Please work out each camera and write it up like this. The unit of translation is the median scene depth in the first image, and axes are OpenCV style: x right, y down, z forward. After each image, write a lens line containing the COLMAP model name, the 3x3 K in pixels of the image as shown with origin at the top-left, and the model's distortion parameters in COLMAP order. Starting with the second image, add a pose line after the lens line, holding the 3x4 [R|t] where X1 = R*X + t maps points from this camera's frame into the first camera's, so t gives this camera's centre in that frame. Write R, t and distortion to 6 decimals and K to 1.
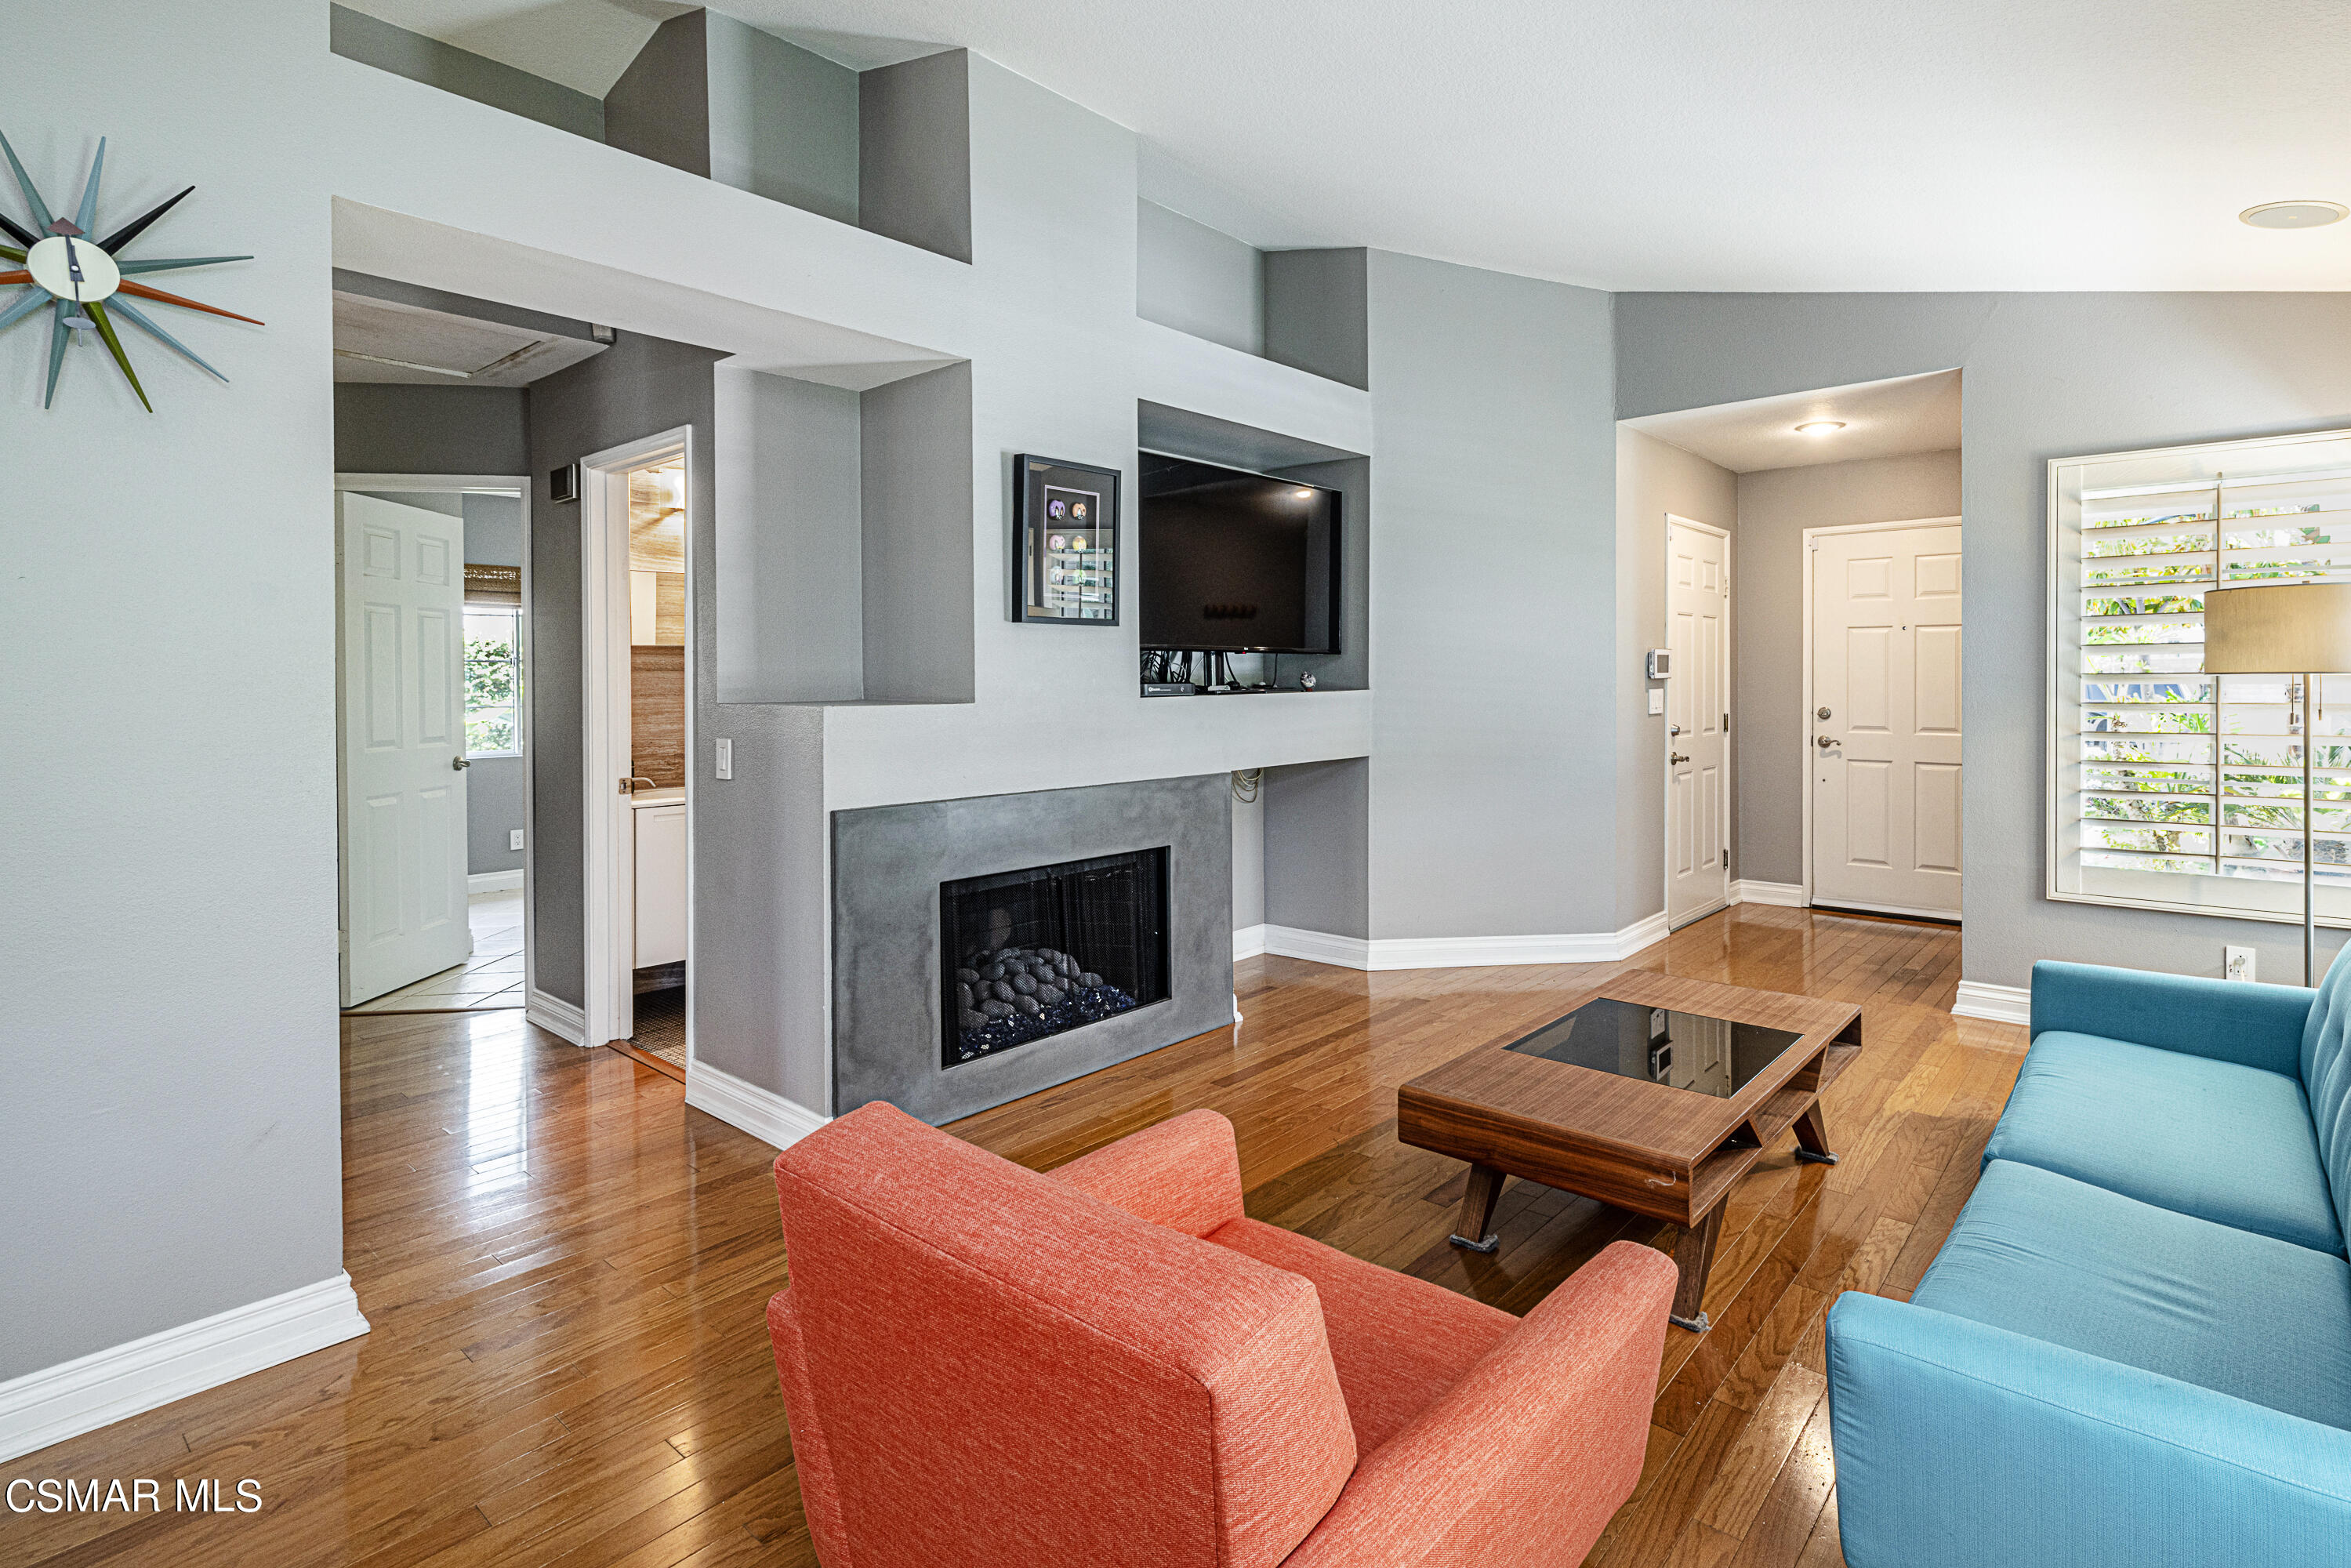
lens RADIAL K [[1175.8, 0, 1182.6], [0, 1175.8, 698.8], [0, 0, 1]] dist [-0.001440, -0.000244]
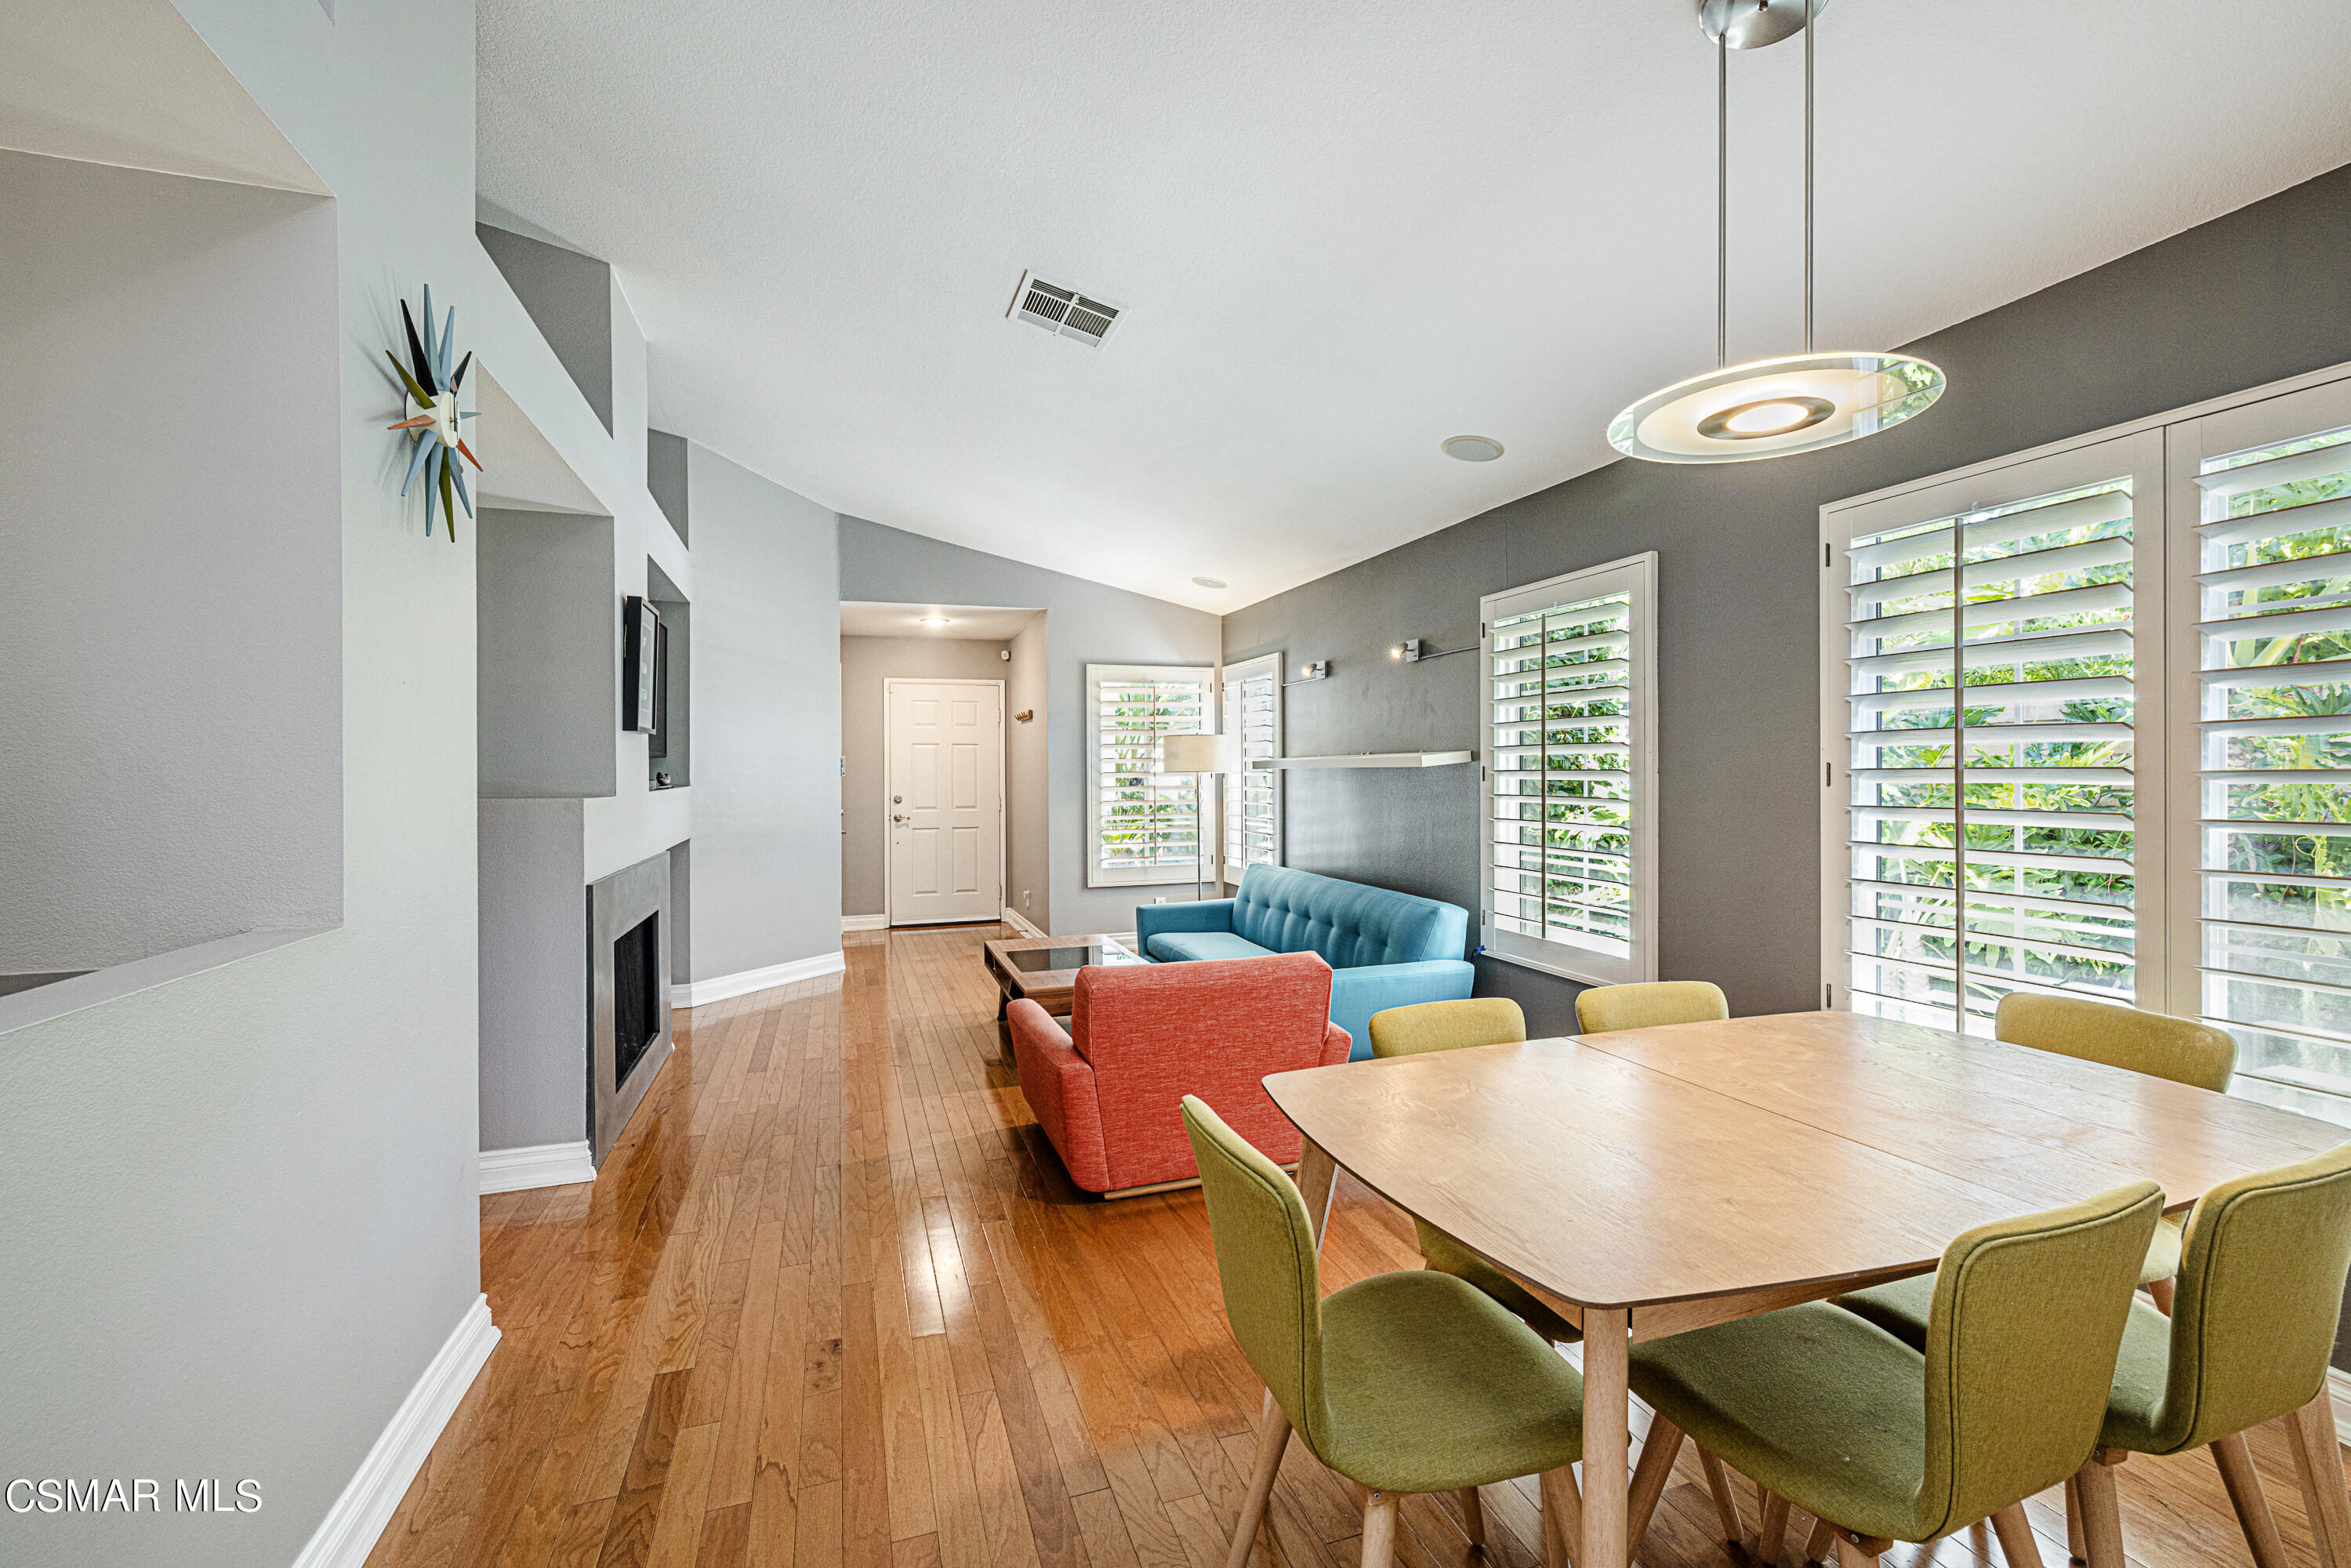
lens RADIAL K [[1085.3, 0, 1175.5], [0, 1085.3, 784.0], [0, 0, 1]] dist [-0.000483, -0.000007]
pose [[0.520763, -0.006125, 0.853680, -0.576507], [0.018512, 0.999820, -0.004119, 0.005359], [-0.853501, 0.017949, 0.520782, -0.059585]]
